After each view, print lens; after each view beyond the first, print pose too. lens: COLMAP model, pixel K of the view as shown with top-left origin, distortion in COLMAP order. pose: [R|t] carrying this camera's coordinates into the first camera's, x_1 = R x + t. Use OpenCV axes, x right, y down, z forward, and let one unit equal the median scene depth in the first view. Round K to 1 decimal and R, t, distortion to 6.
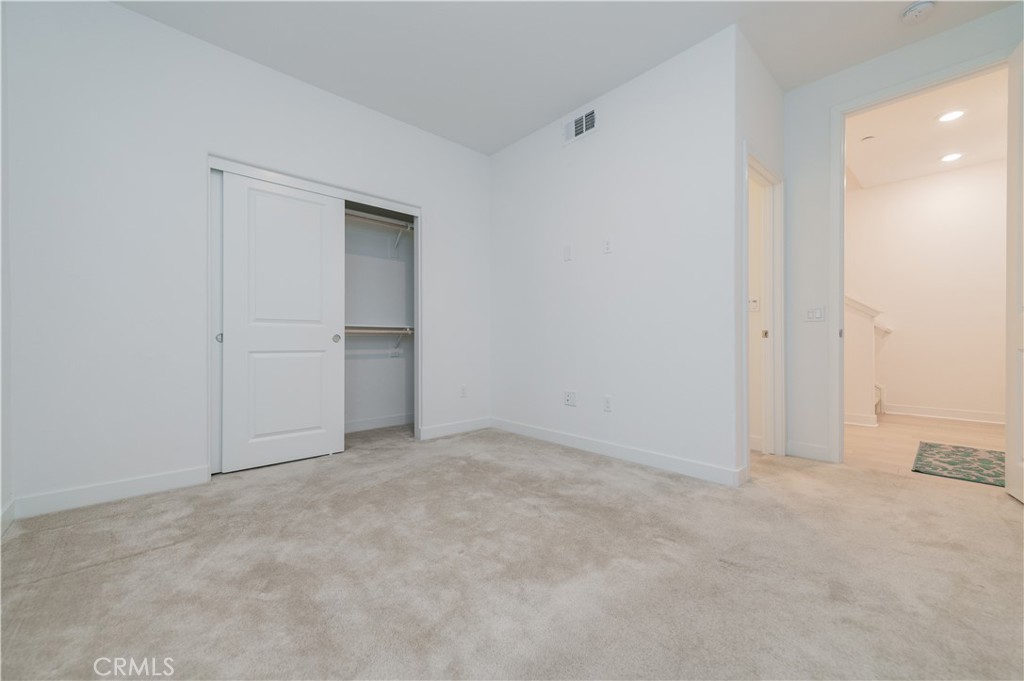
lens RADIAL K [[407.6, 0, 514.6], [0, 407.6, 340.7], [0, 0, 1]] dist [0.011011, -0.001947]
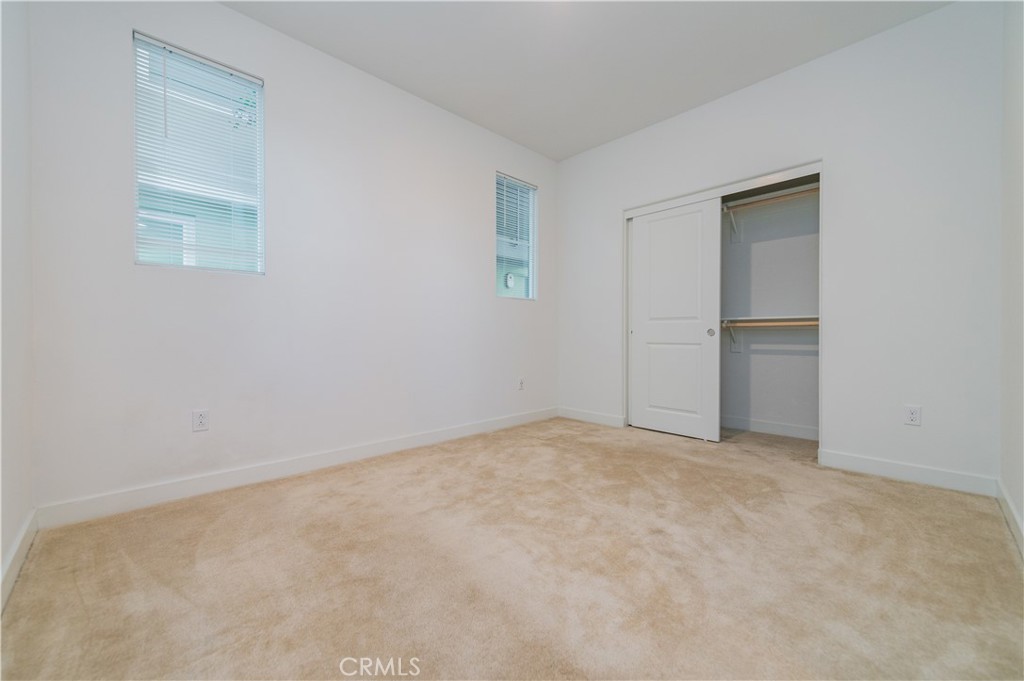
lens RADIAL K [[407.6, 0, 514.7], [0, 407.6, 338.3], [0, 0, 1]] dist [0.011011, -0.001947]
pose [[0.003447, 0.005883, -0.999977, 0.612971], [0.000390, 0.999983, 0.005885, 0.003195], [0.999994, -0.000410, 0.003445, 0.485740]]
